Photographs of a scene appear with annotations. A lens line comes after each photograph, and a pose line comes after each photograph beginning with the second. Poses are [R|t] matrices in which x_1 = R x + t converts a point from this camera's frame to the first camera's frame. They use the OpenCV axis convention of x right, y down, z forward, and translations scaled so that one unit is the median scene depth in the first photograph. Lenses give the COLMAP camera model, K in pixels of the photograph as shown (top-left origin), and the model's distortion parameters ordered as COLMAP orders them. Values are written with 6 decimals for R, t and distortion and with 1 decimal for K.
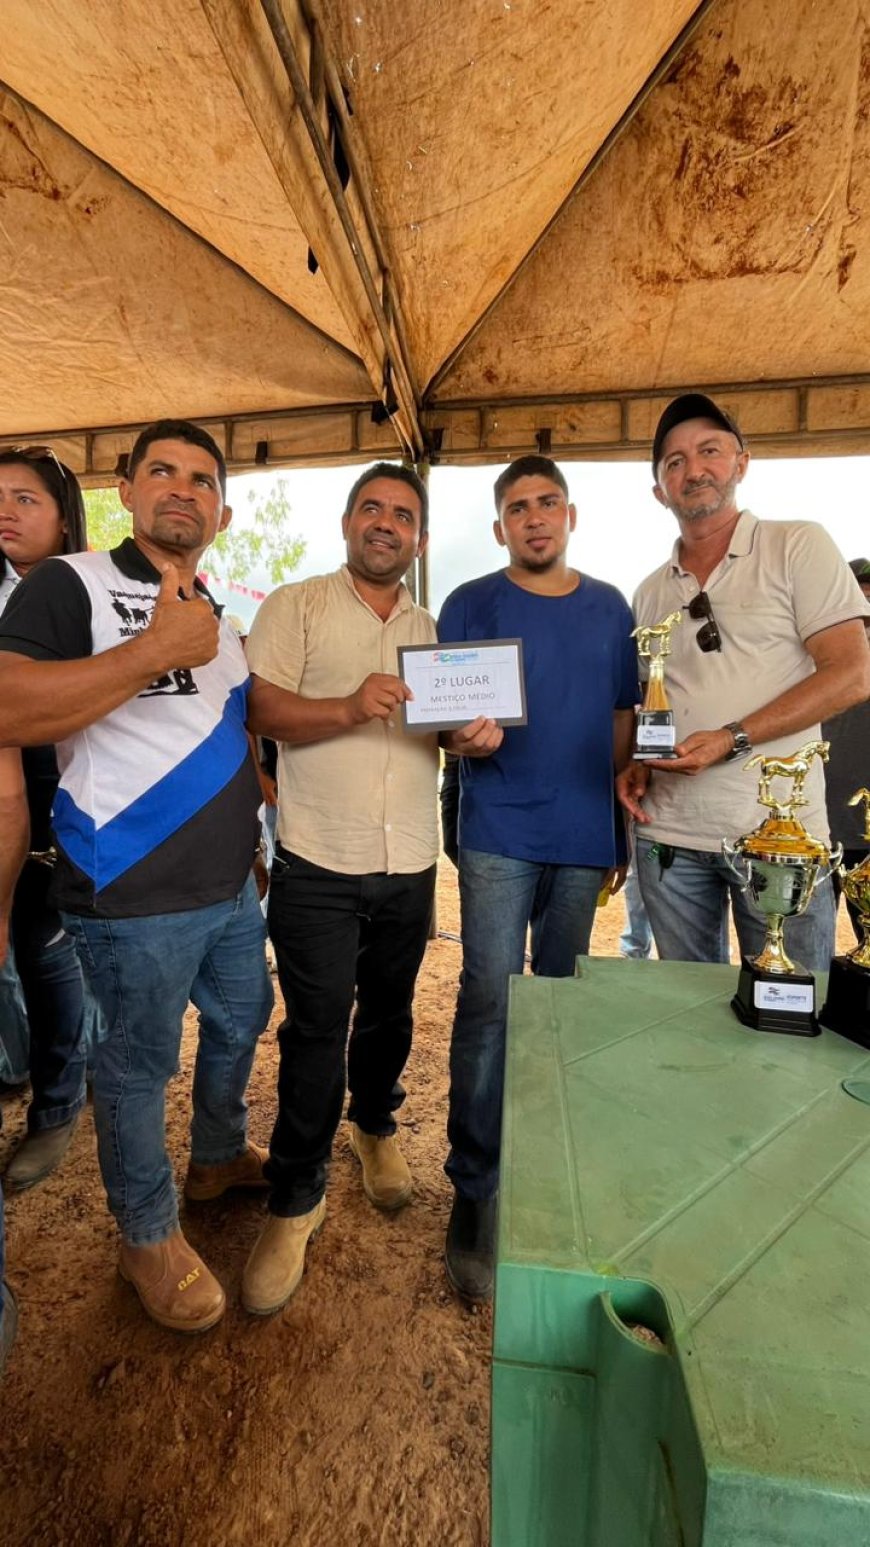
lens RADIAL K [[627.7, 0, 436.6], [0, 627.7, 763.3], [0, 0, 1]] dist [-0.001116, -0.000151]
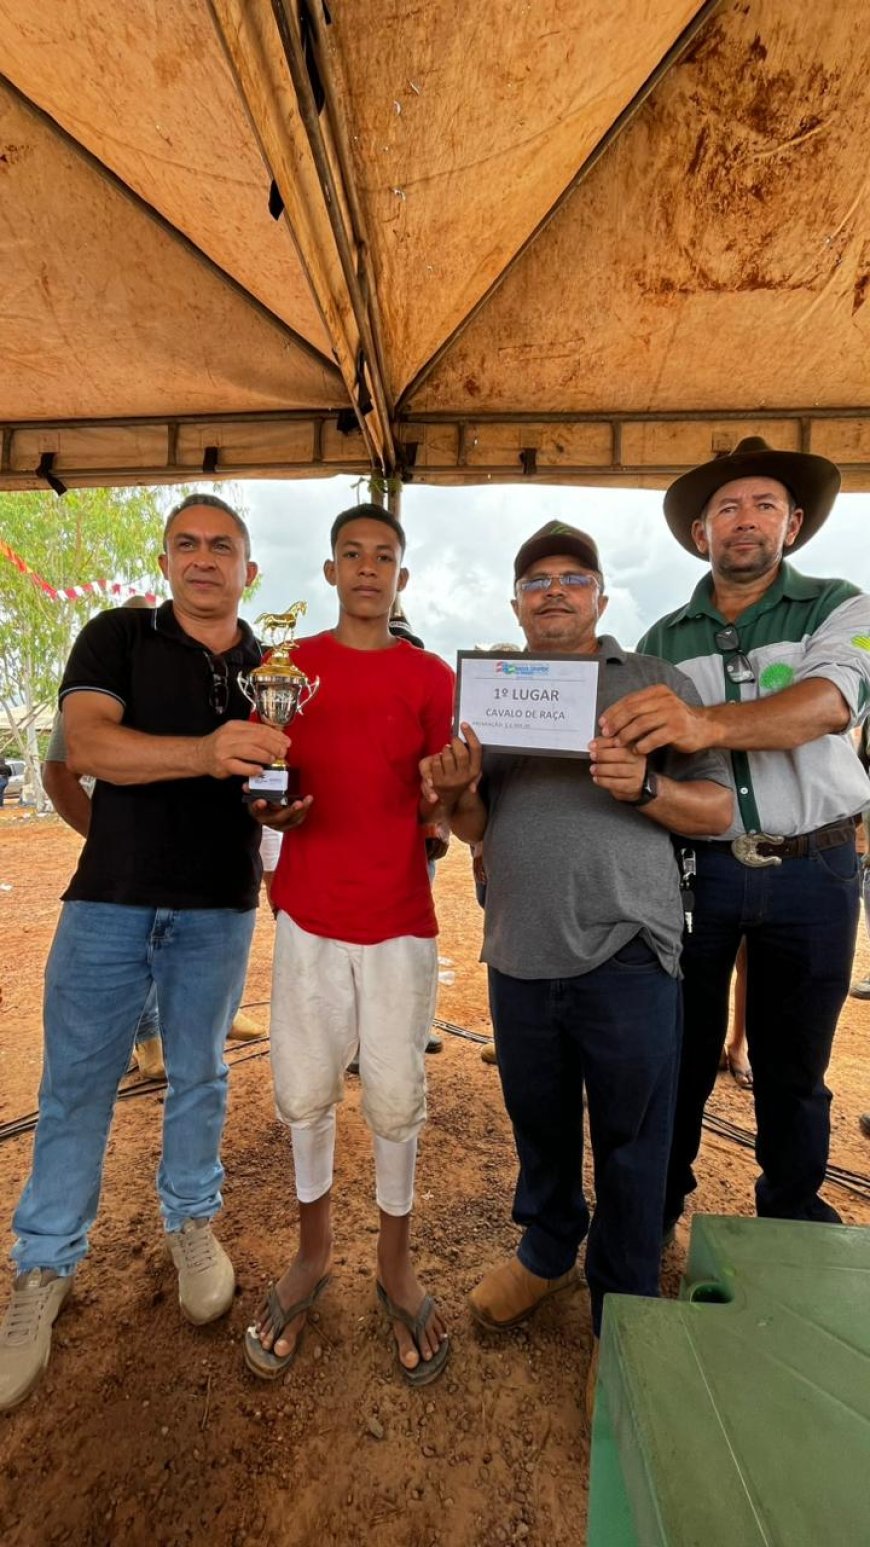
lens RADIAL K [[626.7, 0, 433.3], [0, 626.7, 766.9], [0, 0, 1]] dist [-0.001905, 0.000949]
pose [[0.997253, 0.016191, 0.072274, -0.029189], [-0.012685, 0.998733, -0.048707, -0.032336], [-0.072971, 0.047656, 0.996195, 0.152608]]
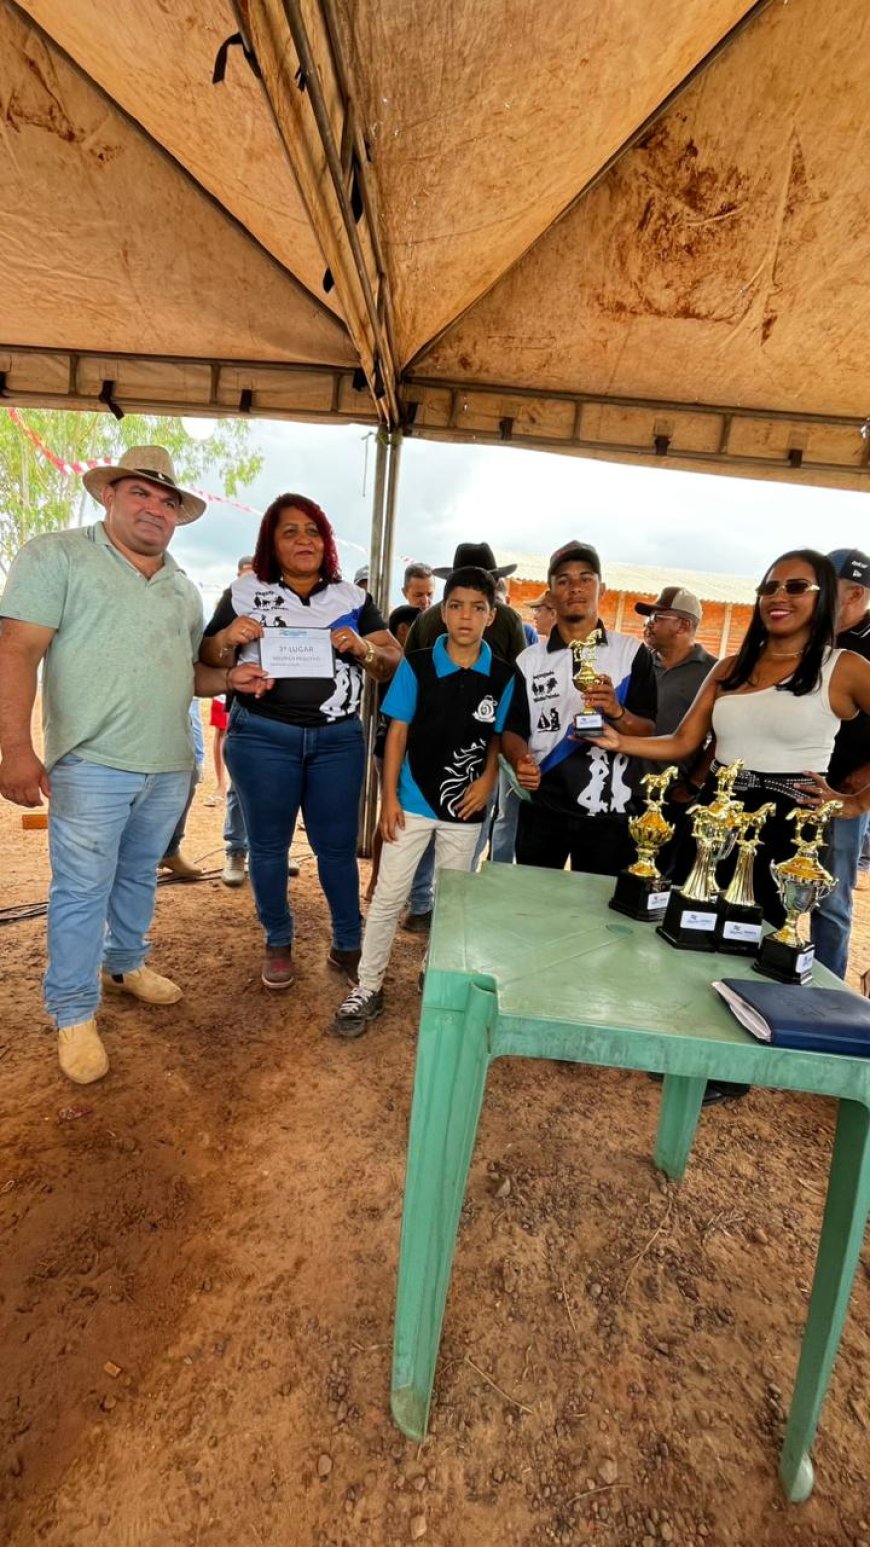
lens RADIAL K [[629.2, 0, 439.1], [0, 629.2, 758.8], [0, 0, 1]] dist [-0.003538, -0.000007]
pose [[0.990403, 0.080812, 0.112122, -0.030754], [-0.091916, 0.990964, 0.097680, -0.034623], [-0.103215, -0.107049, 0.988882, -0.187690]]
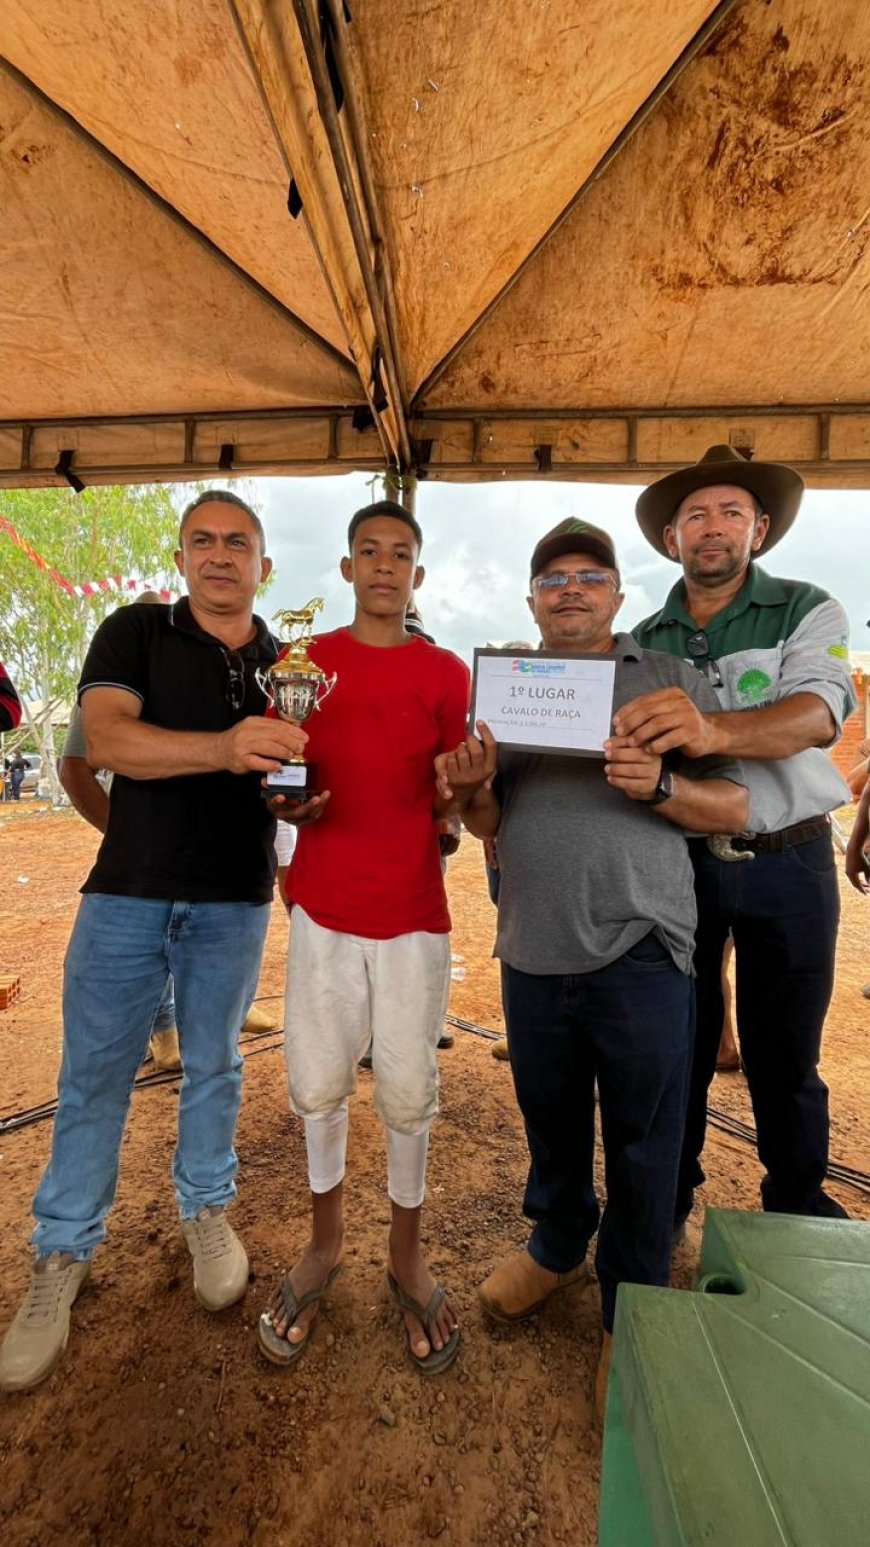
lens RADIAL K [[626.7, 0, 433.3], [0, 626.7, 766.9], [0, 0, 1]] dist [-0.001905, 0.000949]
pose [[0.998232, 0.022760, 0.054912, -0.032266], [-0.020391, 0.998853, -0.043313, -0.032109], [-0.055835, 0.042117, 0.997551, 0.149688]]
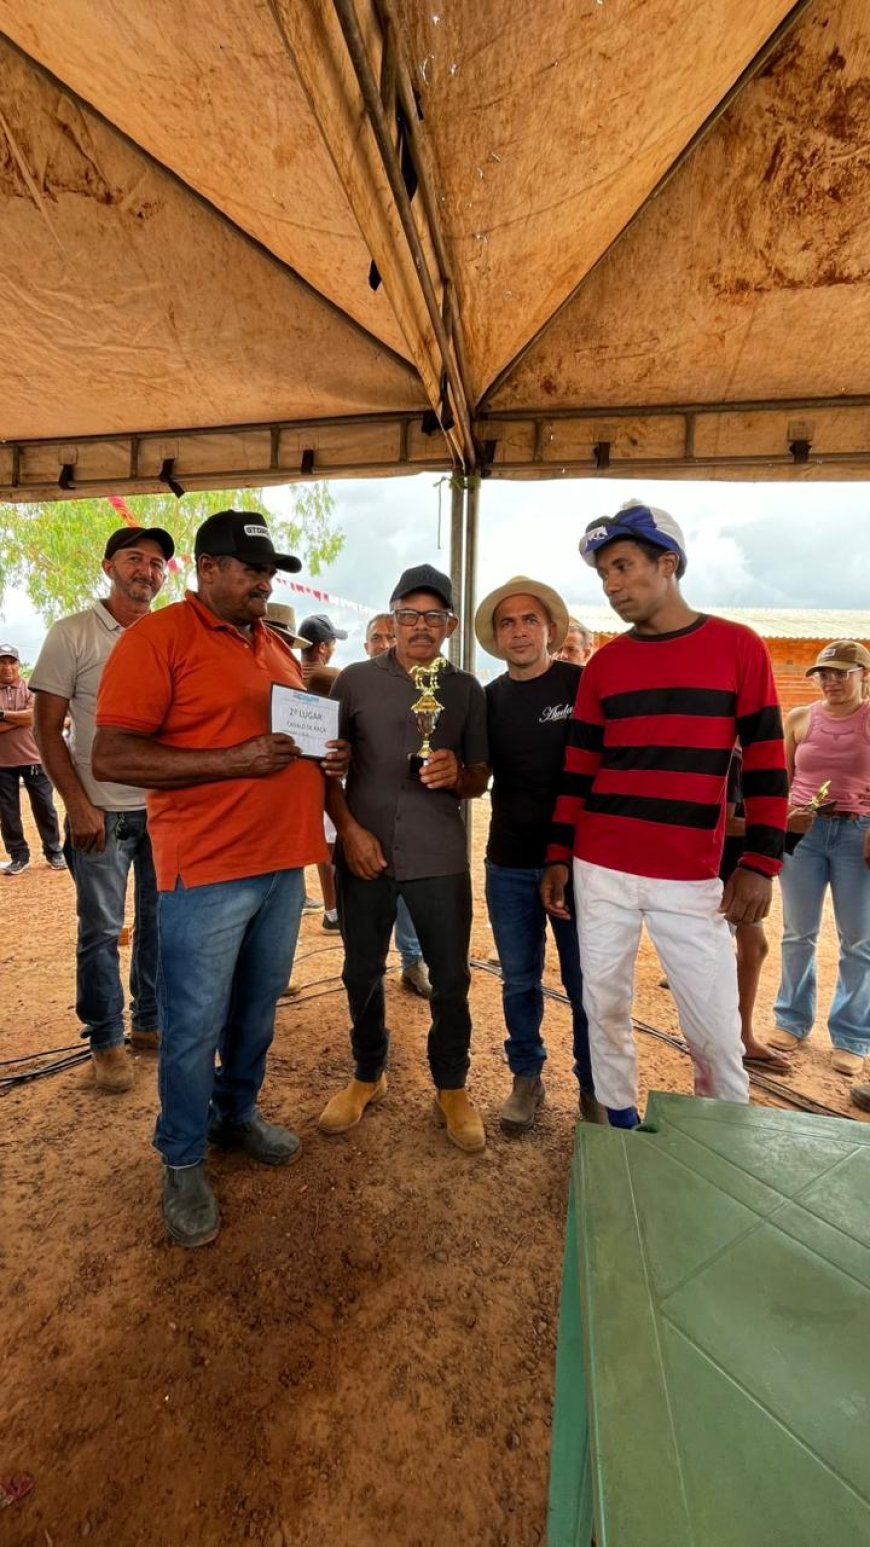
lens RADIAL K [[629.1, 0, 436.4], [0, 629.1, 767.3], [0, 0, 1]] dist [0.000214, -0.000429]
pose [[0.998294, 0.038496, -0.043910, -0.023368], [-0.037632, 0.999085, 0.020327, -0.061373], [0.044652, -0.018640, 0.998829, 0.032697]]
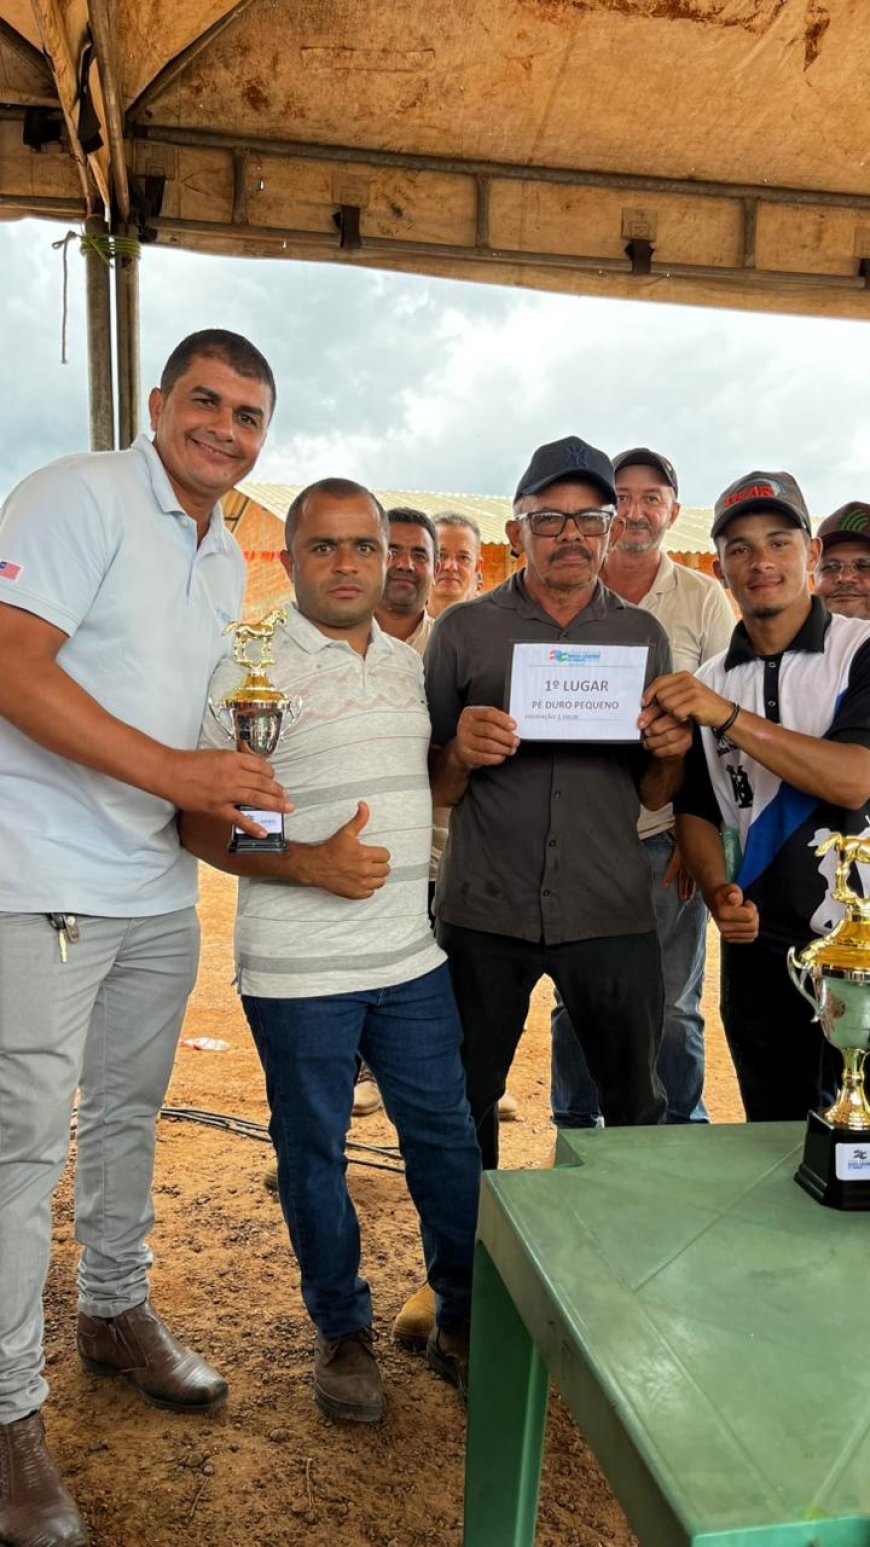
lens RADIAL K [[1168.6, 0, 431.5], [0, 1168.6, 769.4], [0, 0, 1]] dist [0.123809, -0.173629]
pose [[0.951286, -0.006448, 0.308242, -0.108521], [0.007117, 0.999974, -0.001048, -0.027073], [-0.308227, 0.003190, 0.951308, -0.052864]]
